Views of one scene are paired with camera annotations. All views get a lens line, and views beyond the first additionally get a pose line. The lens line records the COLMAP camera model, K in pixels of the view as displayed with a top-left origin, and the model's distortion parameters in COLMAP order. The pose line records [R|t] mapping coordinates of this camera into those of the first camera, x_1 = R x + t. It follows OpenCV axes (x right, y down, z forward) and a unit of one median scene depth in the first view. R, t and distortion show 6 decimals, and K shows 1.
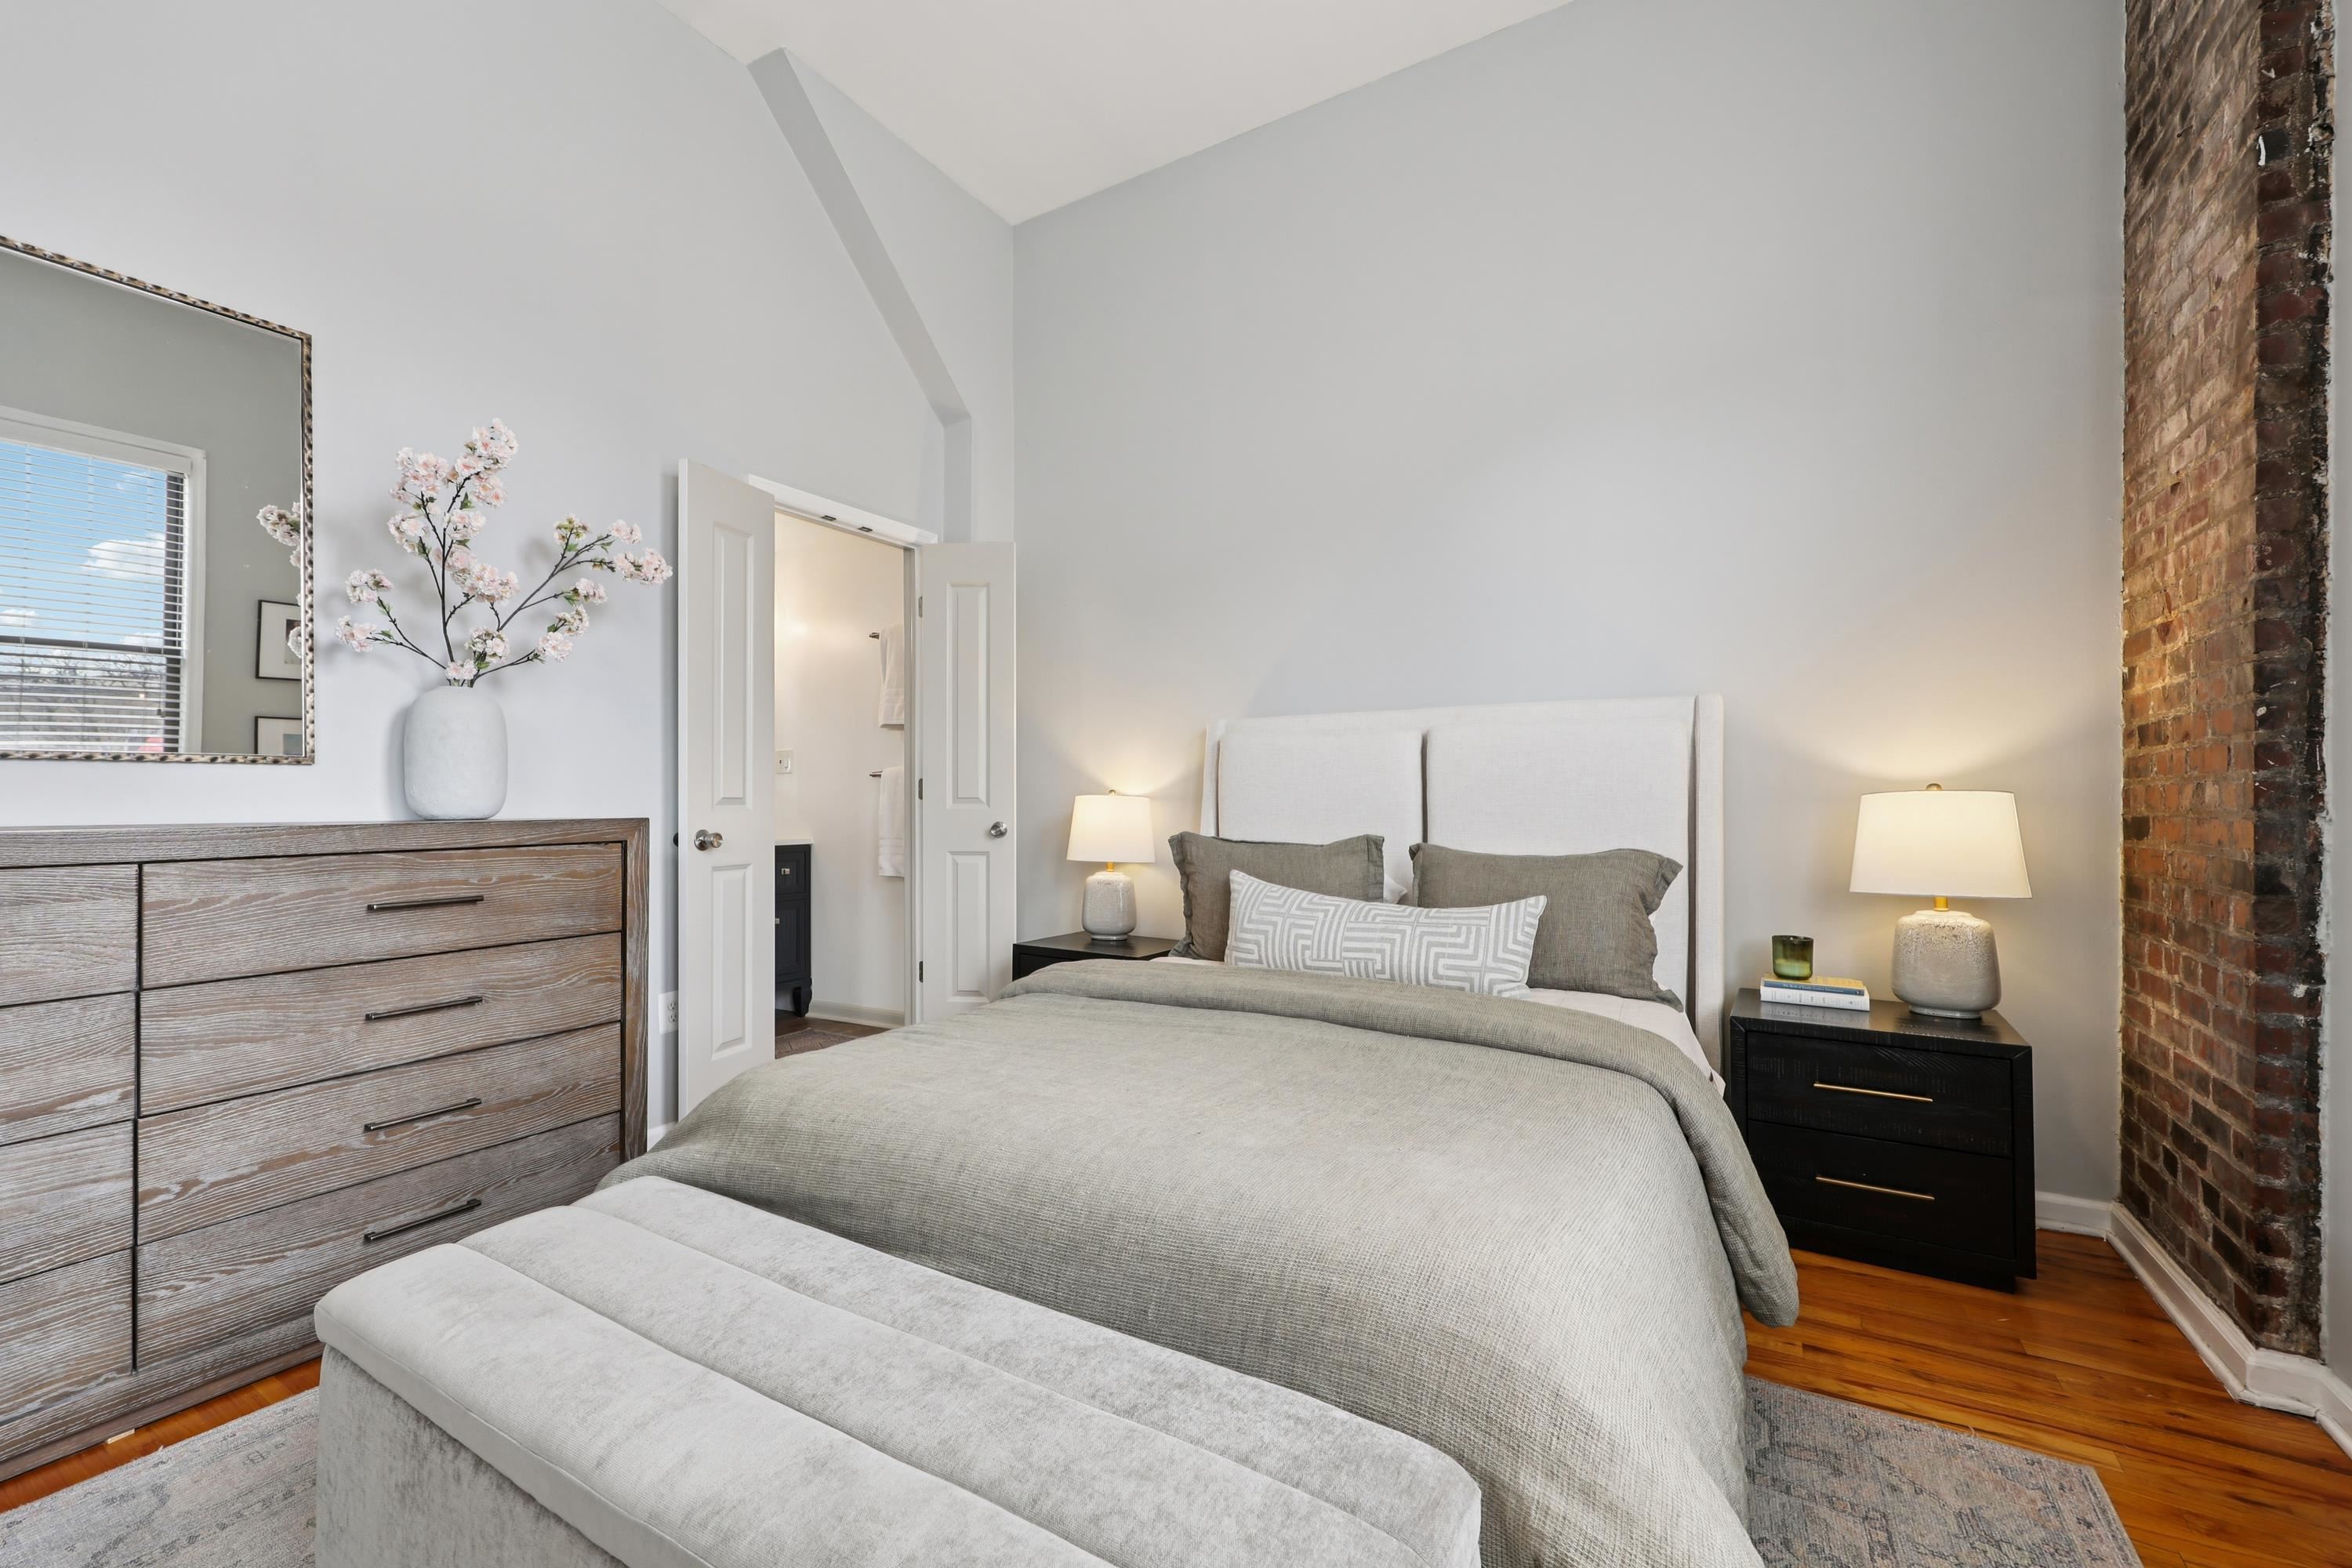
lens RADIAL K [[957.3, 0, 1168.6], [0, 957.3, 794.4], [0, 0, 1]] dist [0.000366, 0.000128]
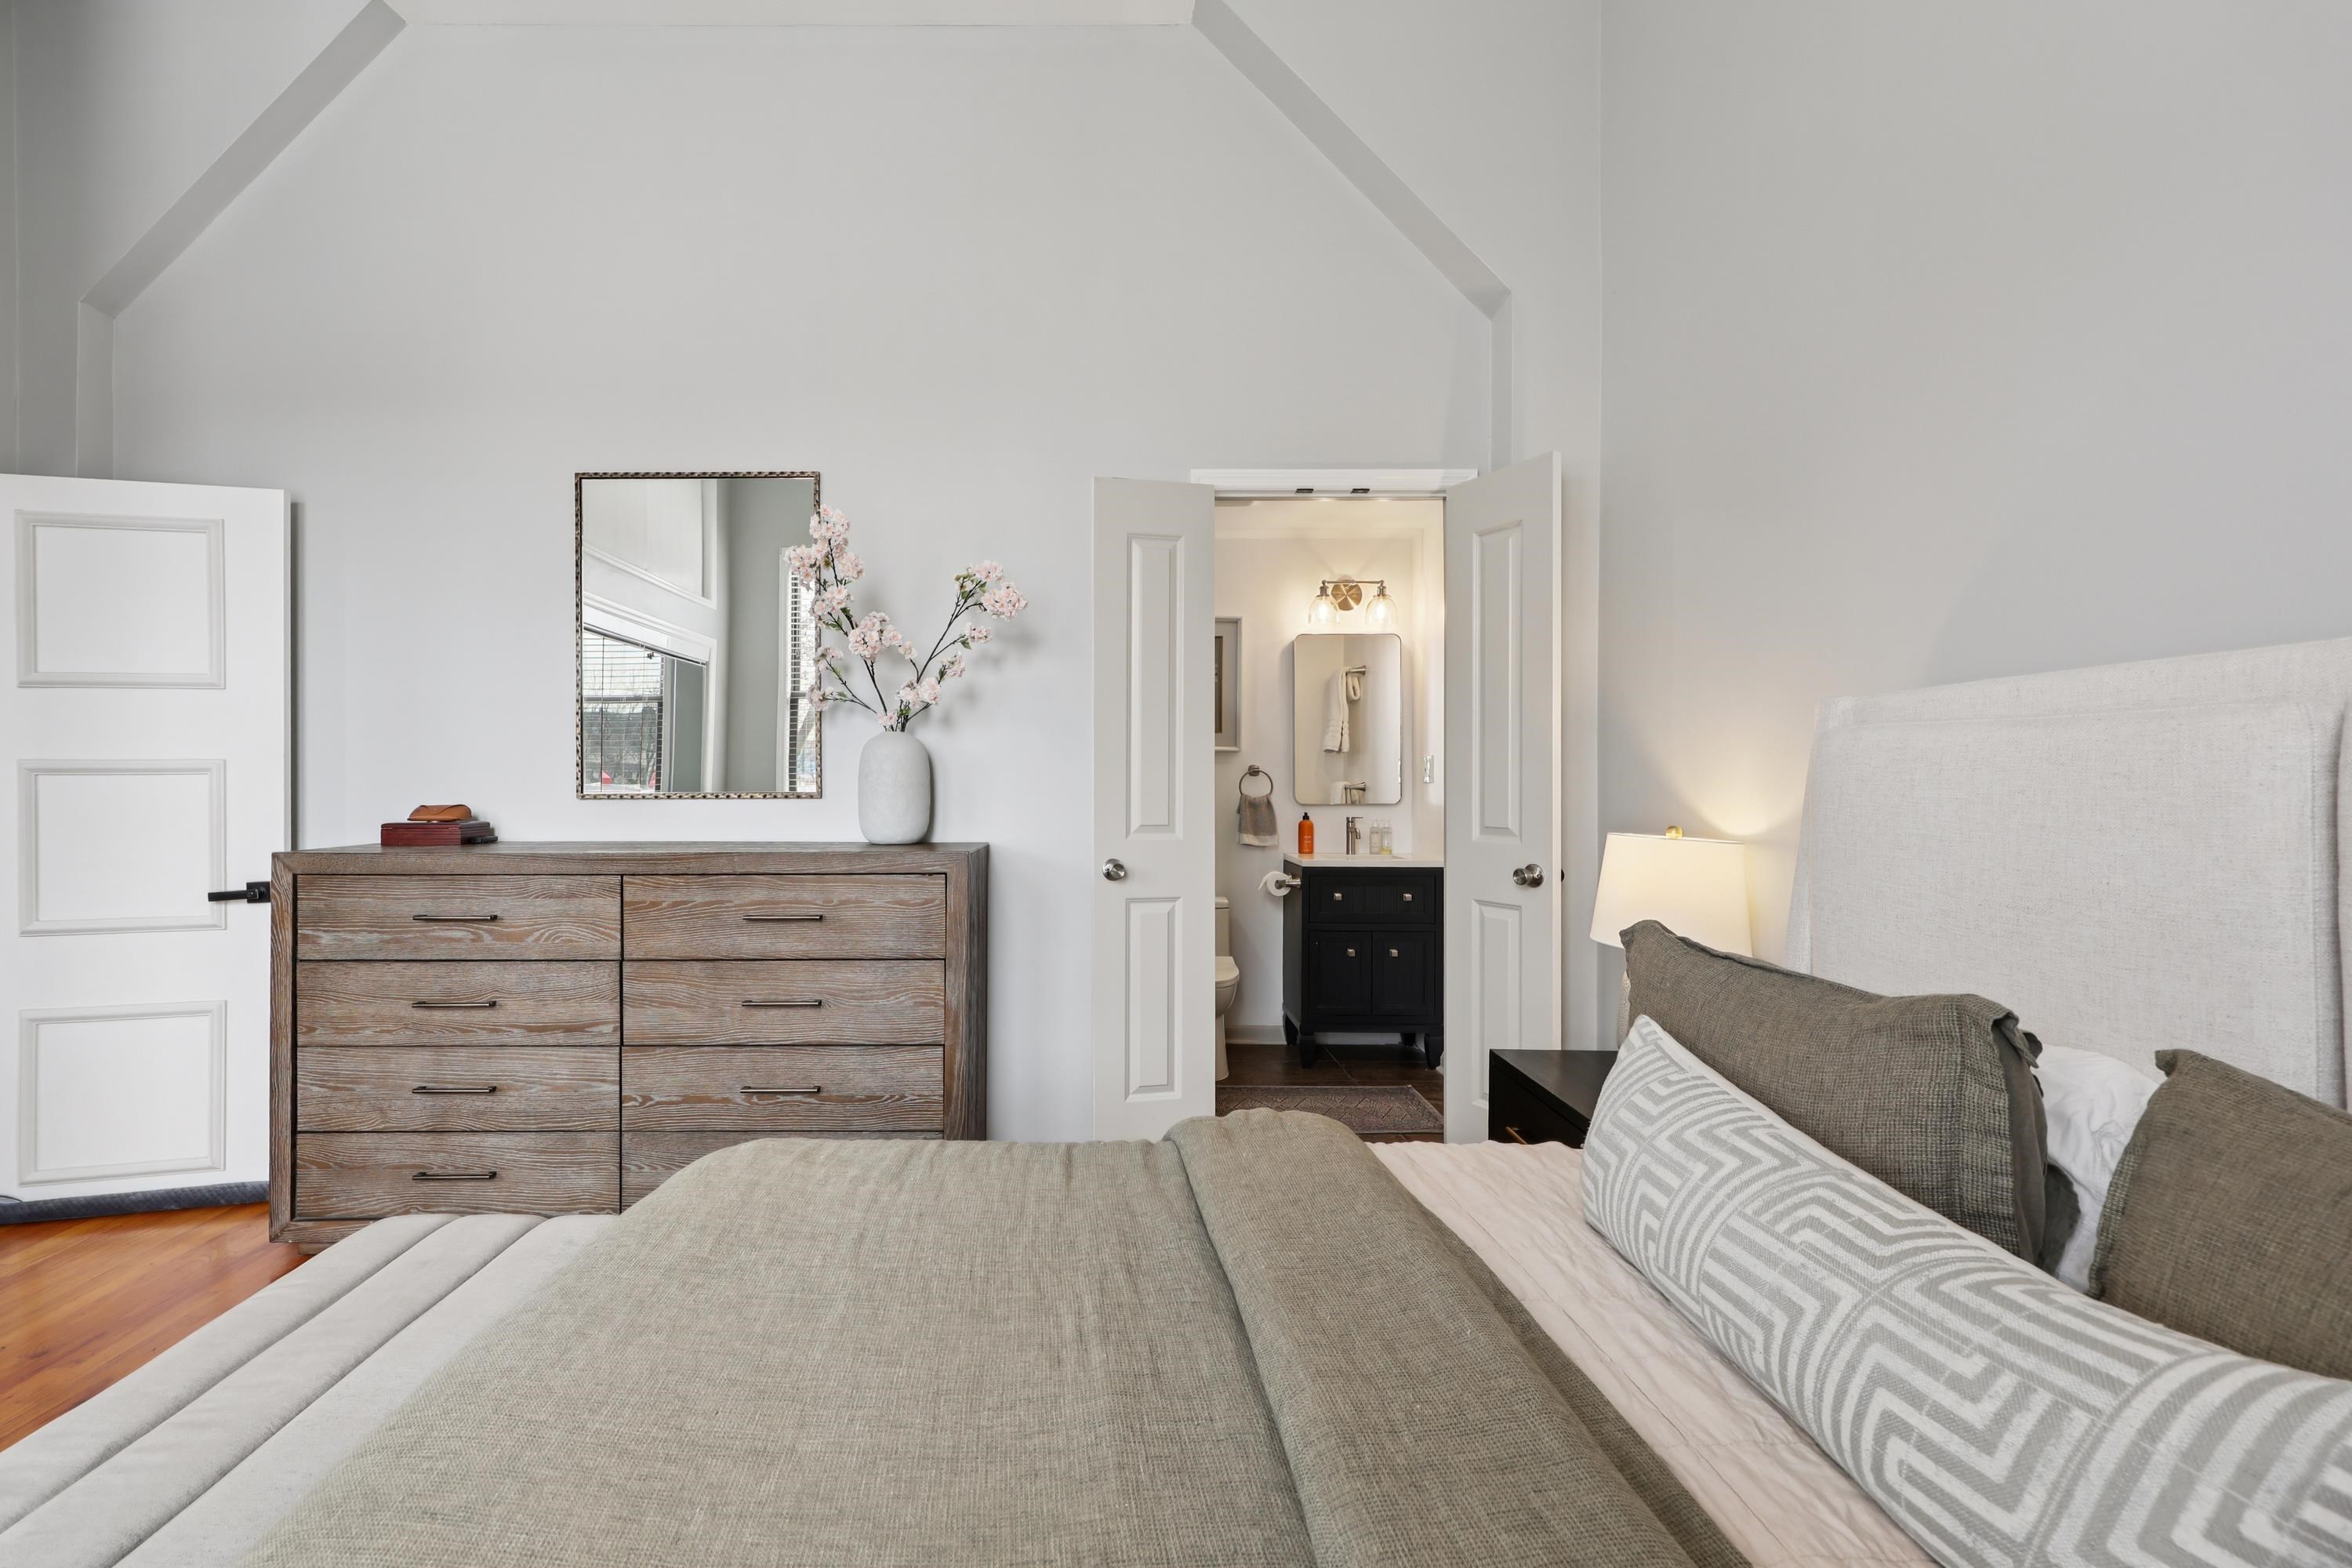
lens RADIAL K [[980.3, 0, 1100.8], [0, 980.3, 783.0], [0, 0, 1]] dist [-0.000906, 0.000091]
pose [[0.515257, 0.001733, -0.857034, 0.503140], [0.001615, 0.999994, 0.002993, -0.060864], [0.857034, -0.002926, 0.515251, 0.698891]]
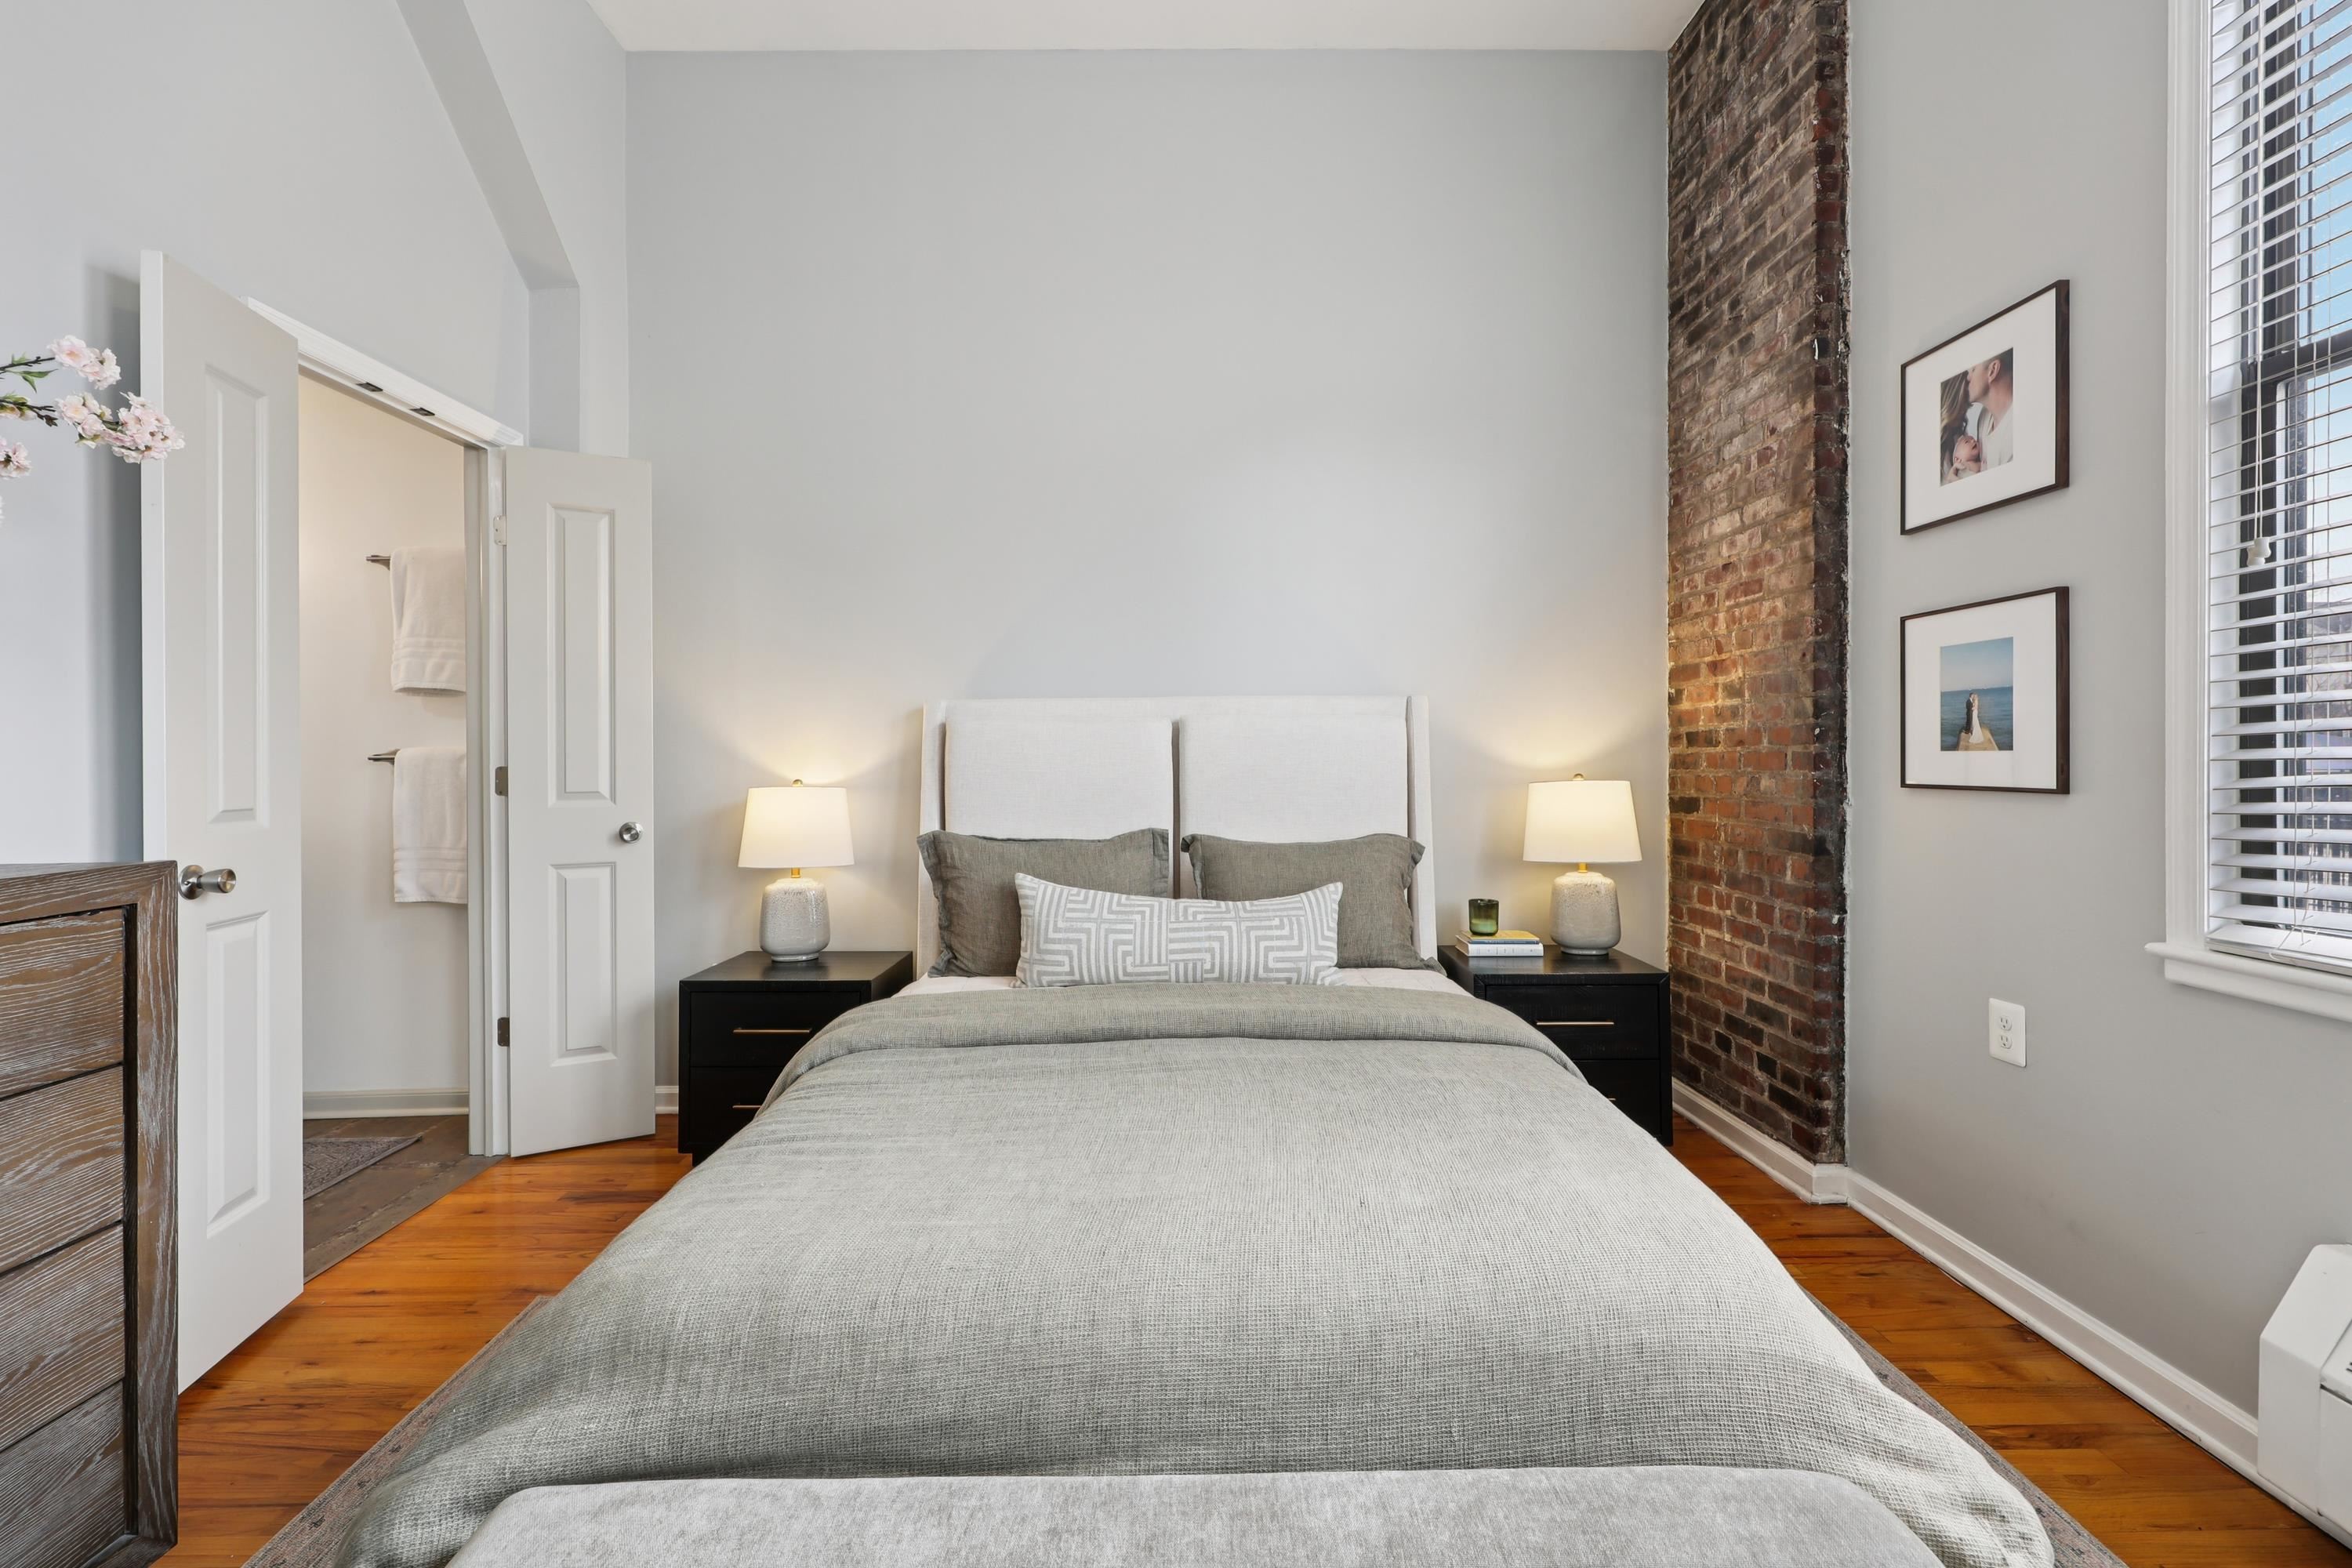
lens RADIAL K [[958.8, 0, 1169.3], [0, 958.8, 757.2], [0, 0, 1]] dist [0.001057, 0.000339]
pose [[0.853370, -0.004620, 0.521285, -0.394724], [0.003800, 0.999989, 0.002643, -0.045251], [-0.521292, -0.000275, 0.853379, 0.218028]]
